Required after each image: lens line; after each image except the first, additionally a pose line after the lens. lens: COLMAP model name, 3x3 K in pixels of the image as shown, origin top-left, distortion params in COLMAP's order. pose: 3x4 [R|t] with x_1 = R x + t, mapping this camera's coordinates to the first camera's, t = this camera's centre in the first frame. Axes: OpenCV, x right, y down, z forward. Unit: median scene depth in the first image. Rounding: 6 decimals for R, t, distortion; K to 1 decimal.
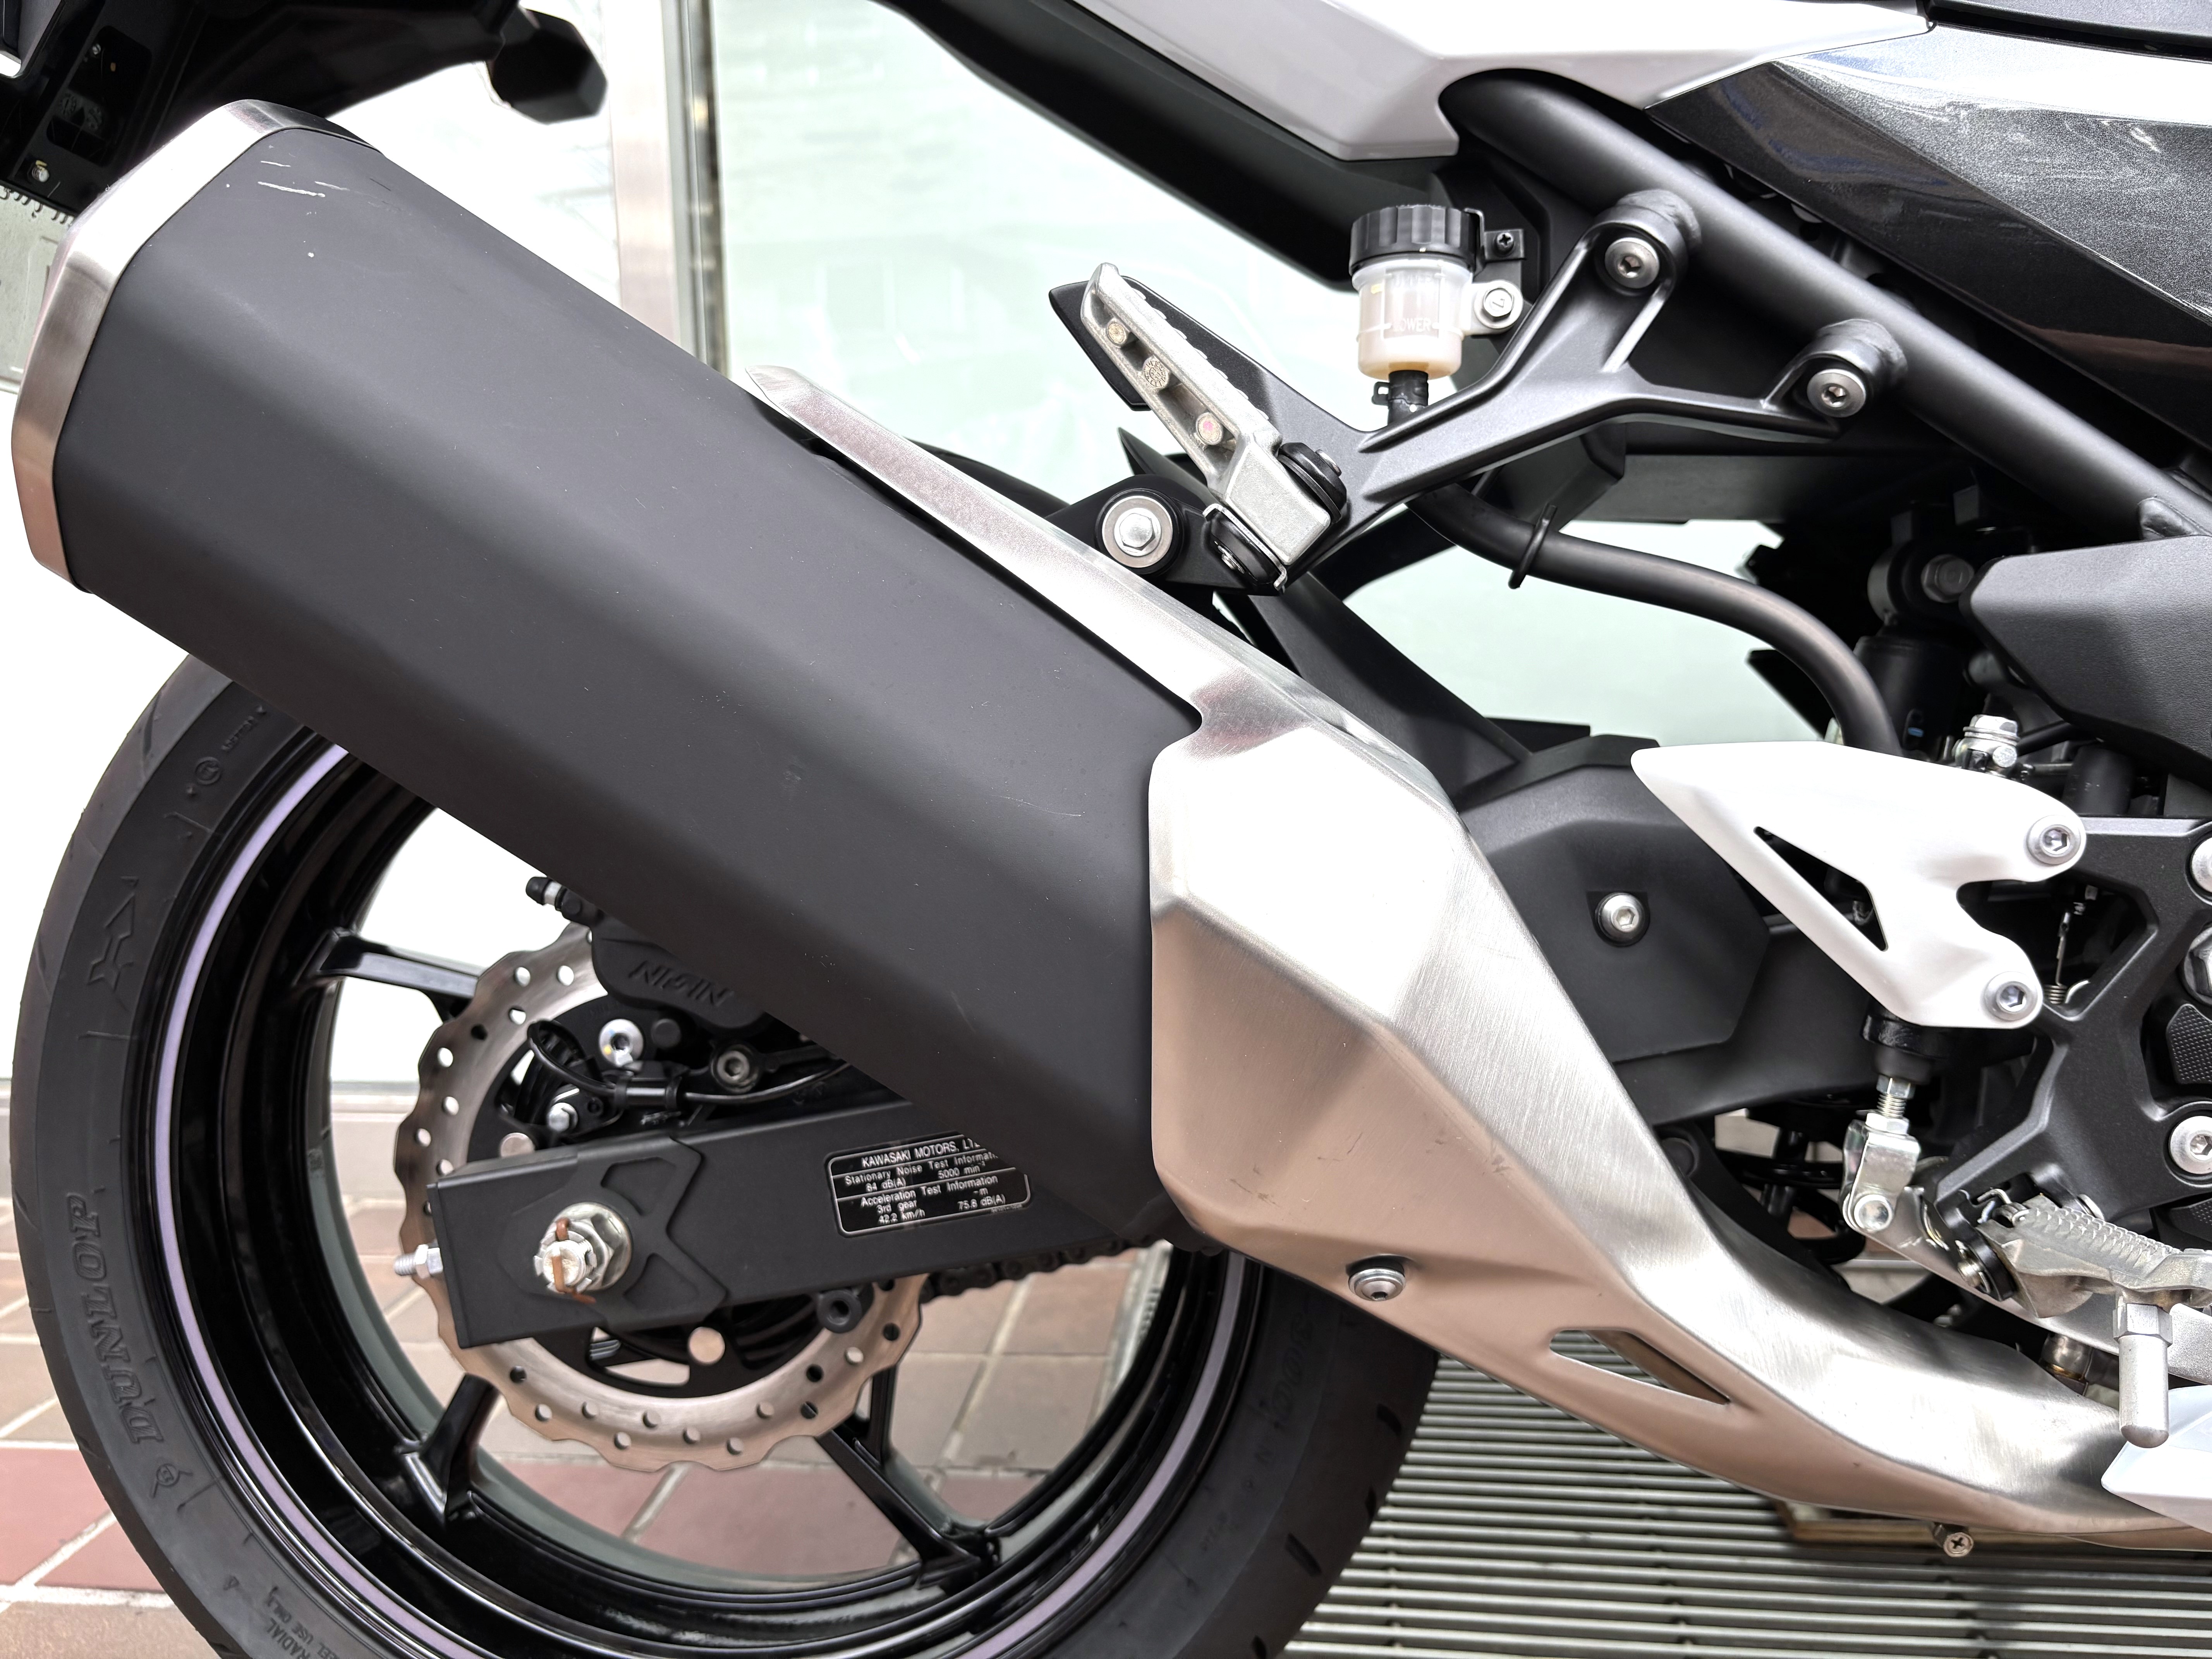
lens RADIAL K [[1676.4, 0, 1092.7], [0, 1676.4, 863.6], [0, 0, 1]] dist [0.035042, -0.061973]
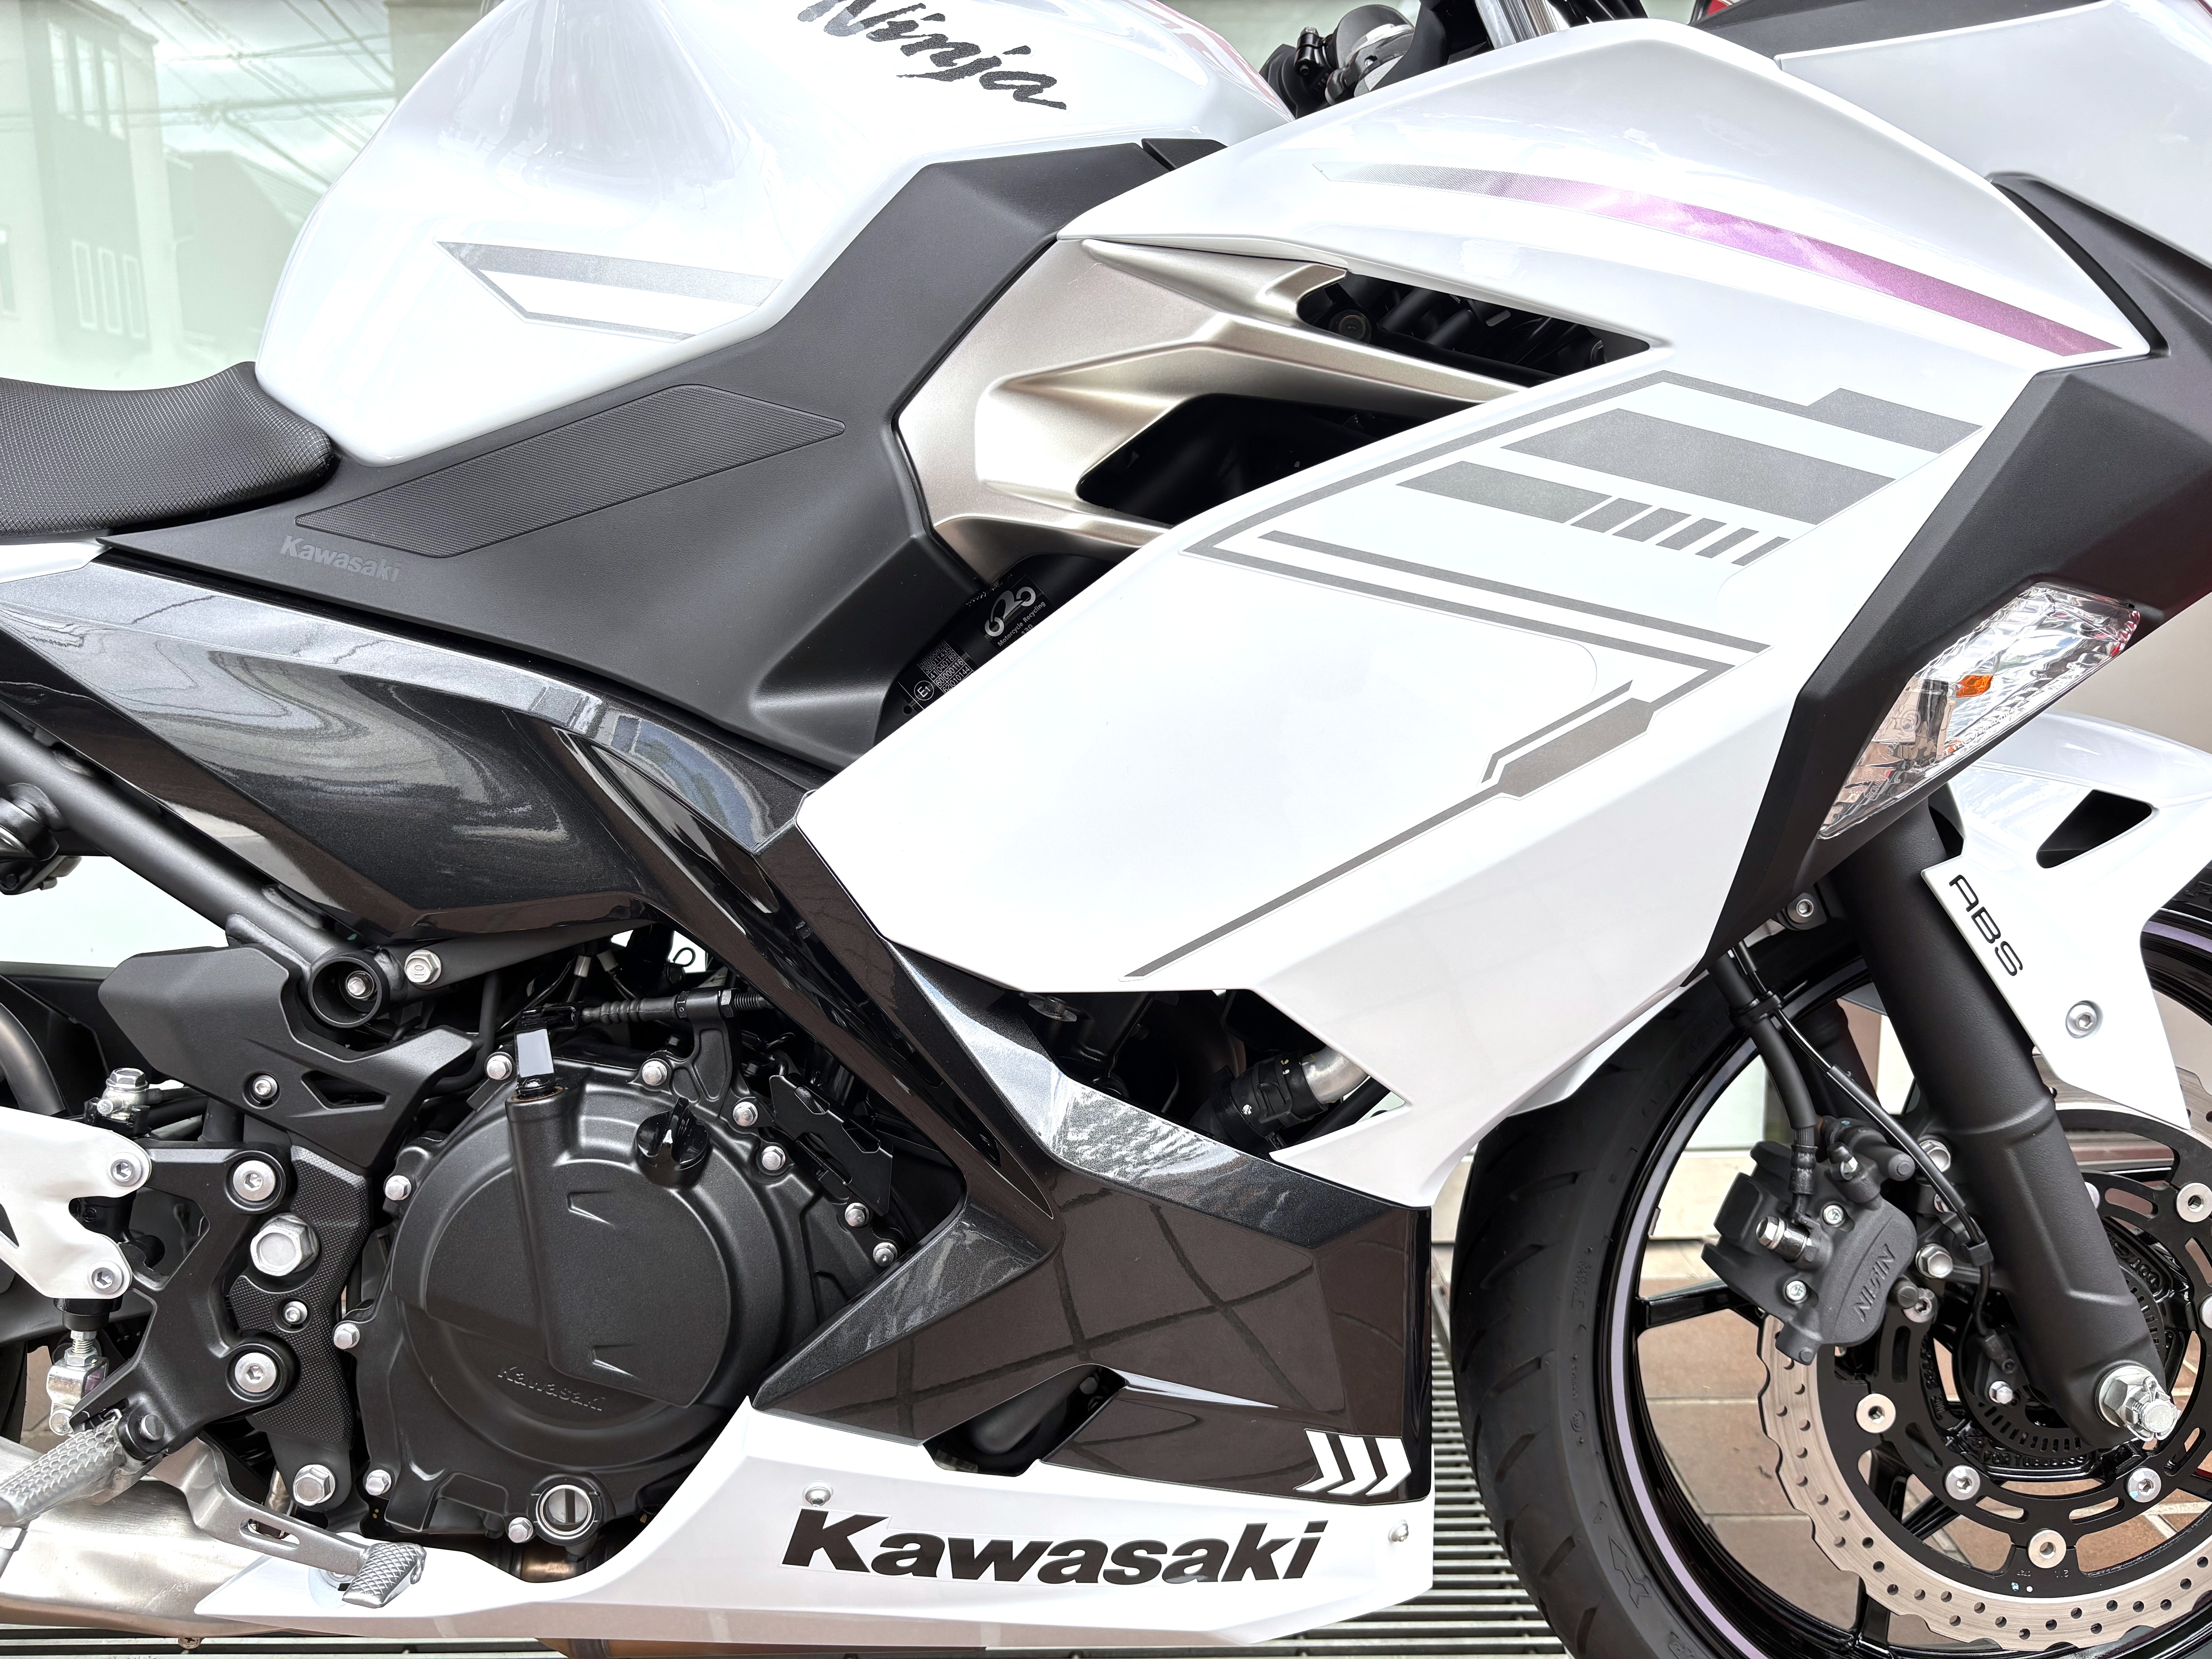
lens RADIAL K [[1676.4, 0, 1128.5], [0, 1676.4, 866.9], [0, 0, 1]] dist [0.035042, -0.061973]
pose [[0.986734, -0.018041, 0.161342, 1.153808], [0.011931, 0.999177, 0.038758, -0.306226], [-0.161908, -0.036319, 0.986137, -0.518738]]
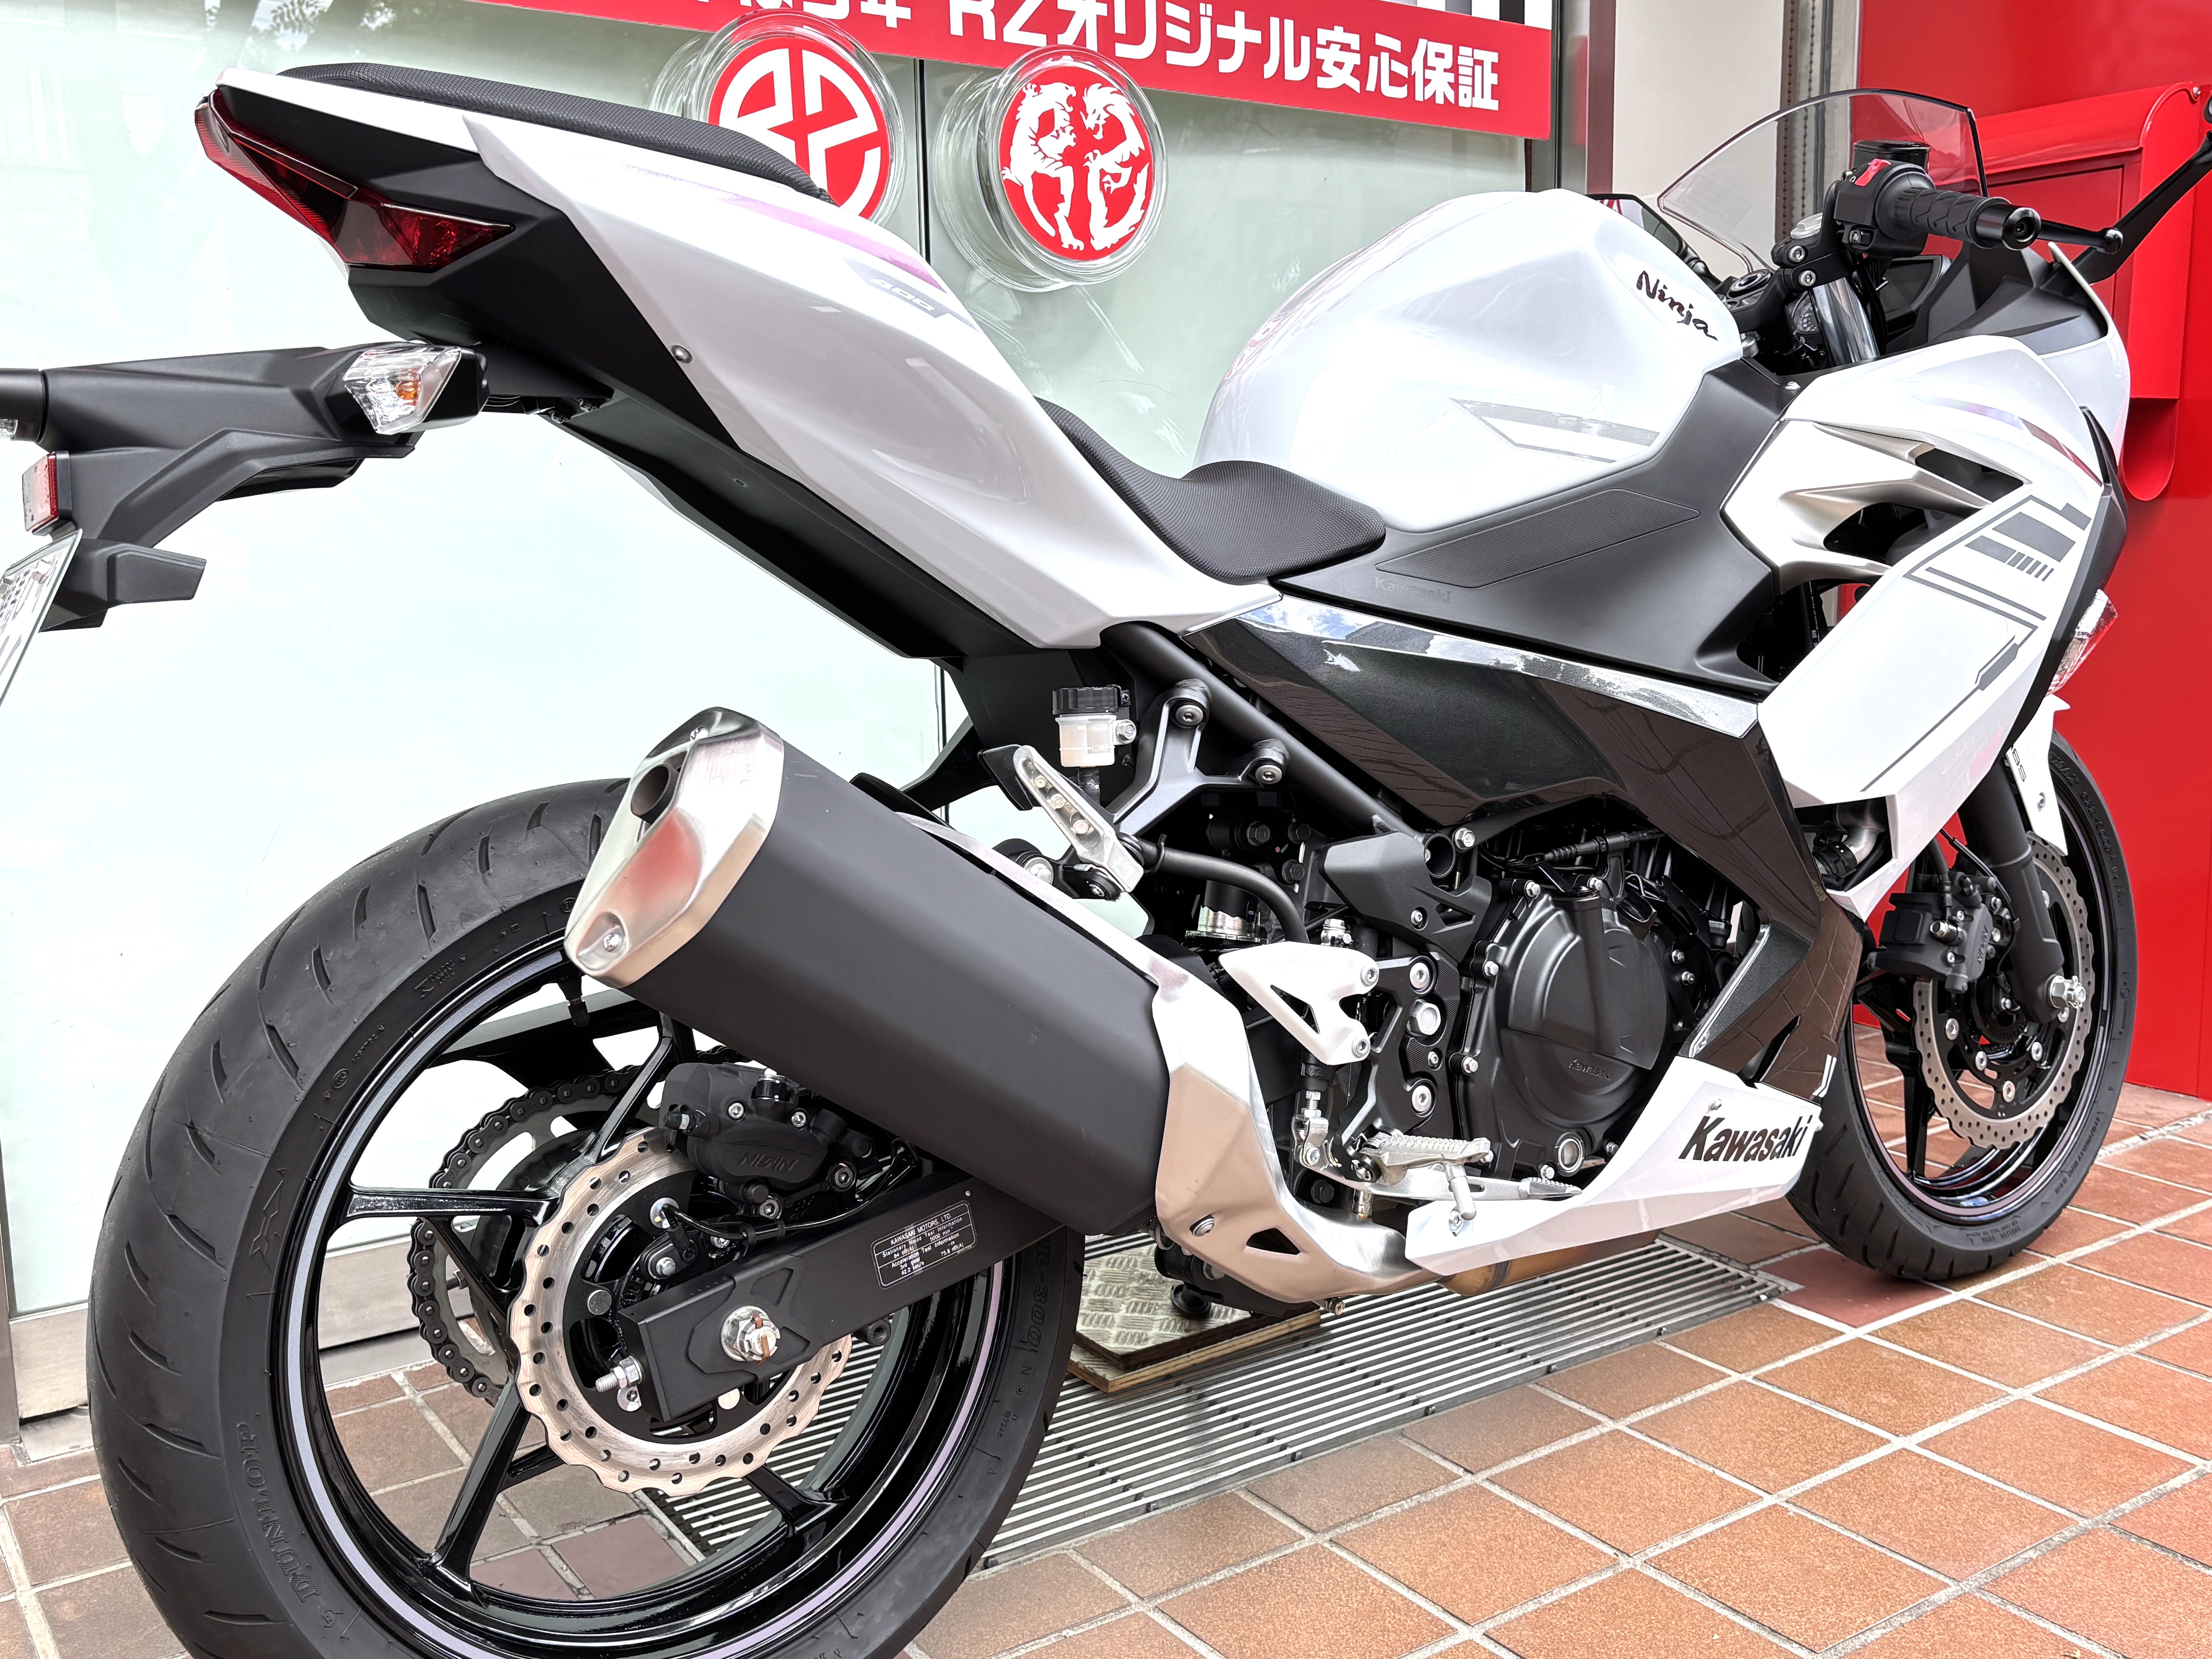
lens RADIAL K [[2080.1, 0, 1096.2], [0, 2080.1, 834.1], [0, 0, 1]] dist [0.007113, 0.000000]
pose [[0.736982, -0.084939, 0.670554, -1.500660], [0.095450, 0.995209, 0.021158, -0.285667], [-0.669139, 0.048412, 0.741559, -0.800567]]
